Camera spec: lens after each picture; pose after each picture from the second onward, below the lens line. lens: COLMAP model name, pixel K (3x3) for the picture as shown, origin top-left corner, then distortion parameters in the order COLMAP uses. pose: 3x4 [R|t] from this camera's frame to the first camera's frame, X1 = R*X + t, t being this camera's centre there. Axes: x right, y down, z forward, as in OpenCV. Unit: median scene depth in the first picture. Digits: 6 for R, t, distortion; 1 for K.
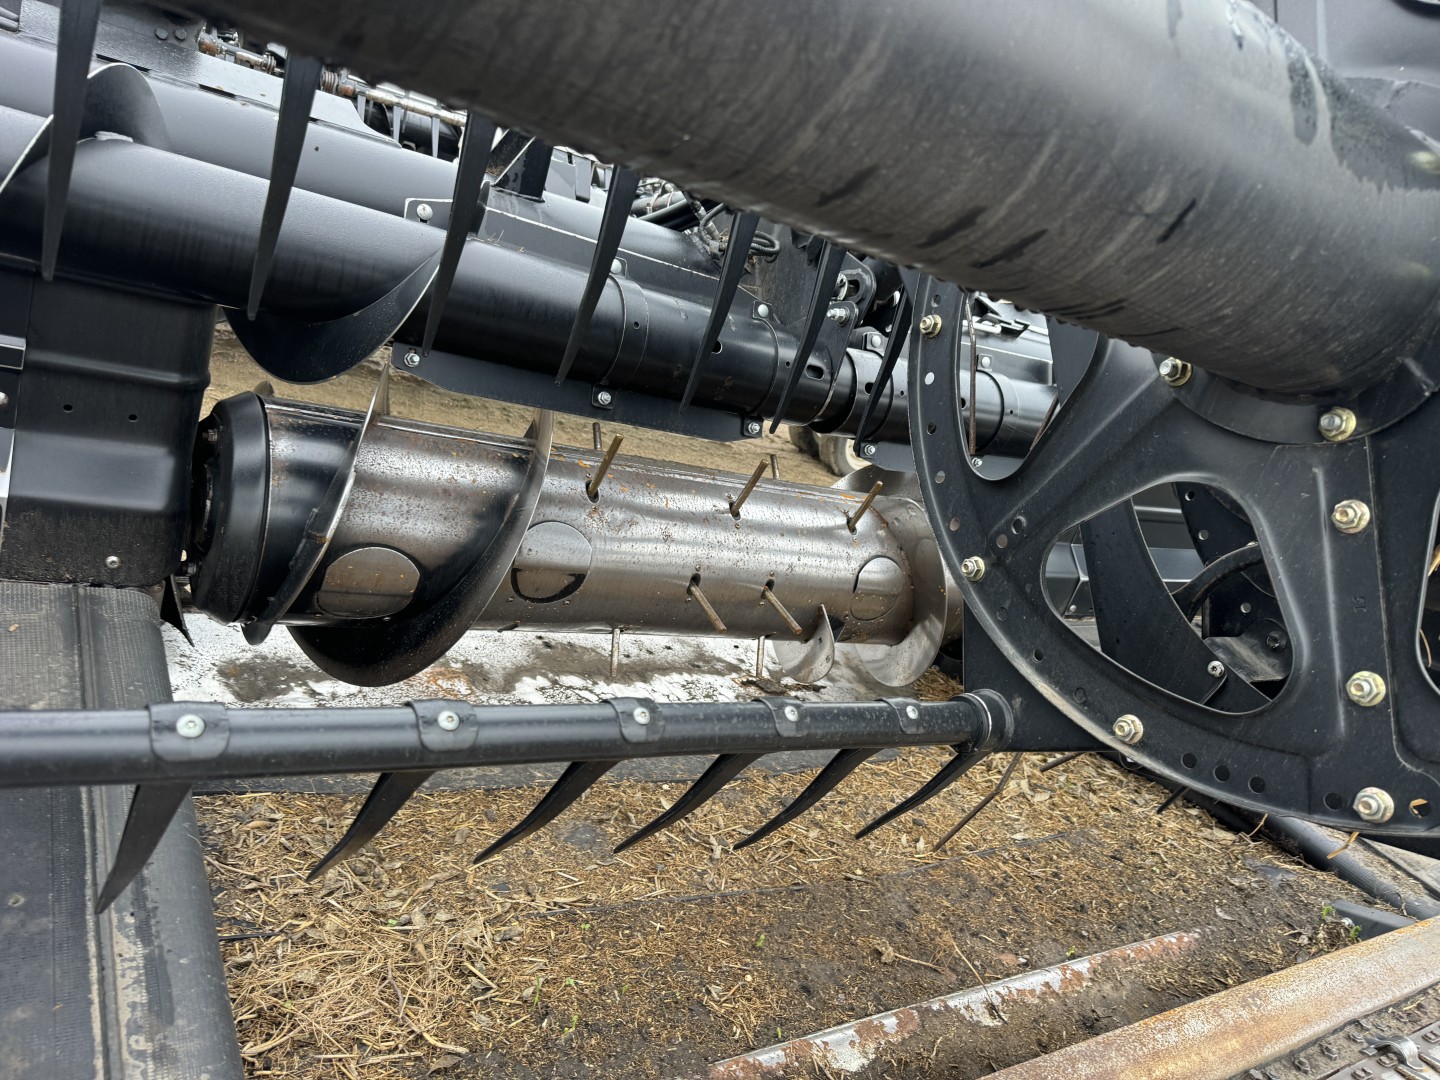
lens RADIAL K [[1012.8, 0, 738.3], [0, 1012.8, 540.9], [0, 0, 1]] dist [0.047335, -0.050442]
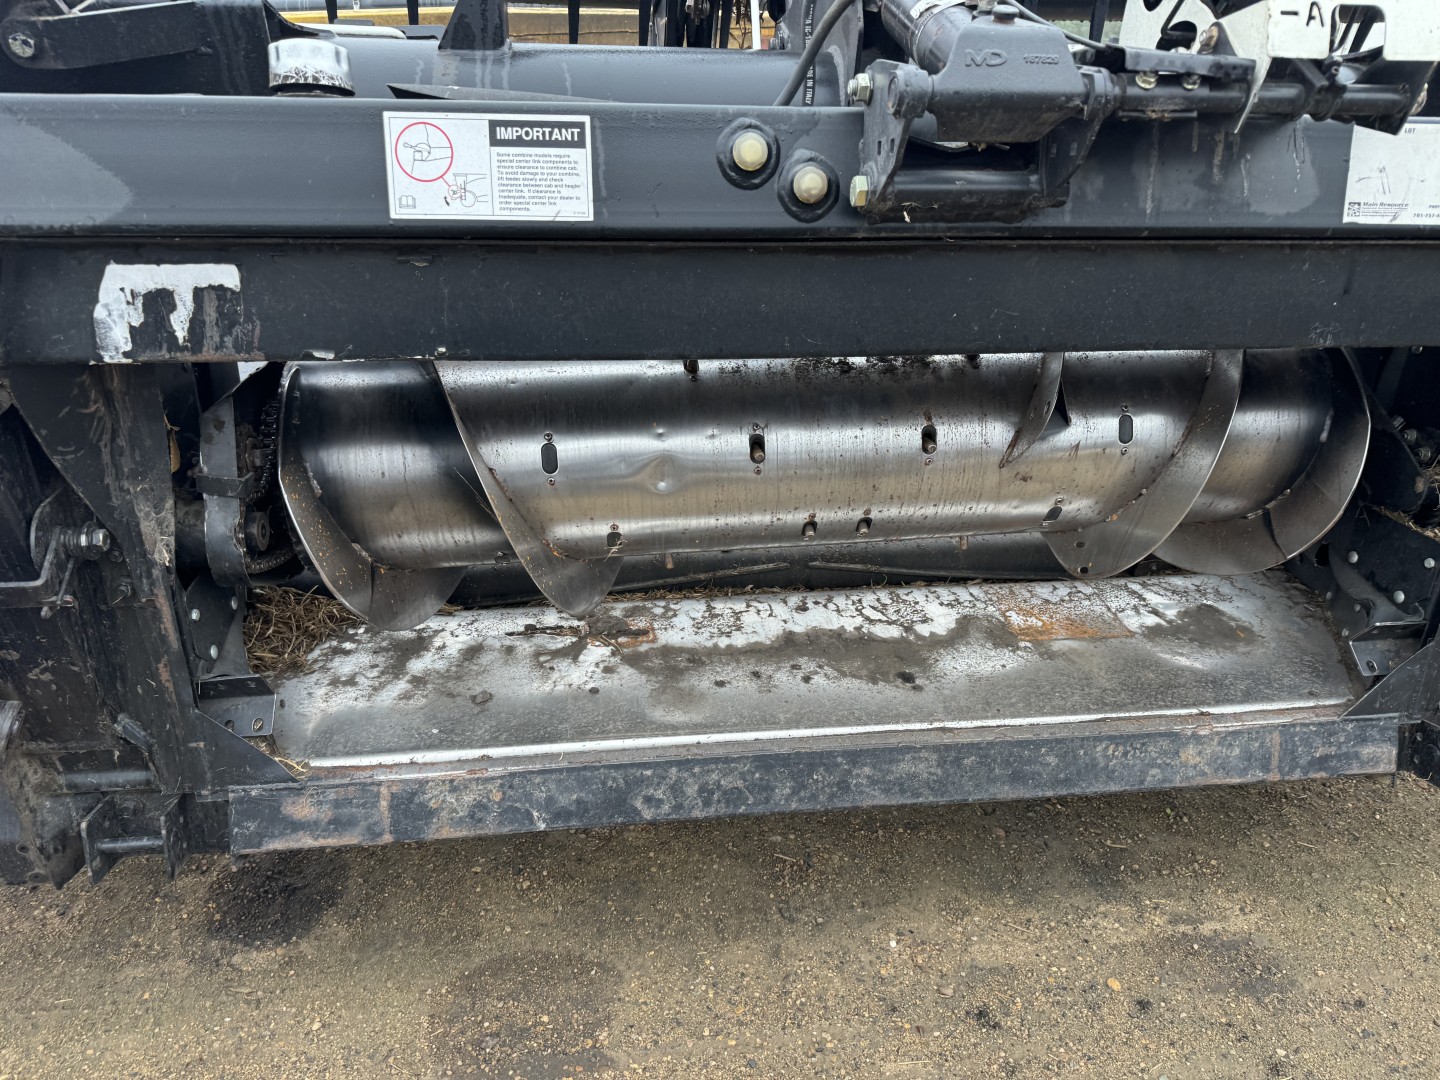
lens RADIAL K [[1012.8, 0, 738.3], [0, 1012.8, 540.9], [0, 0, 1]] dist [0.047335, -0.050442]
pose [[-0.854840, -0.478879, 0.199809, -0.192542], [-0.142422, 0.586817, 0.797096, -0.568014], [-0.498964, 0.652932, -0.569837, 1.507041]]
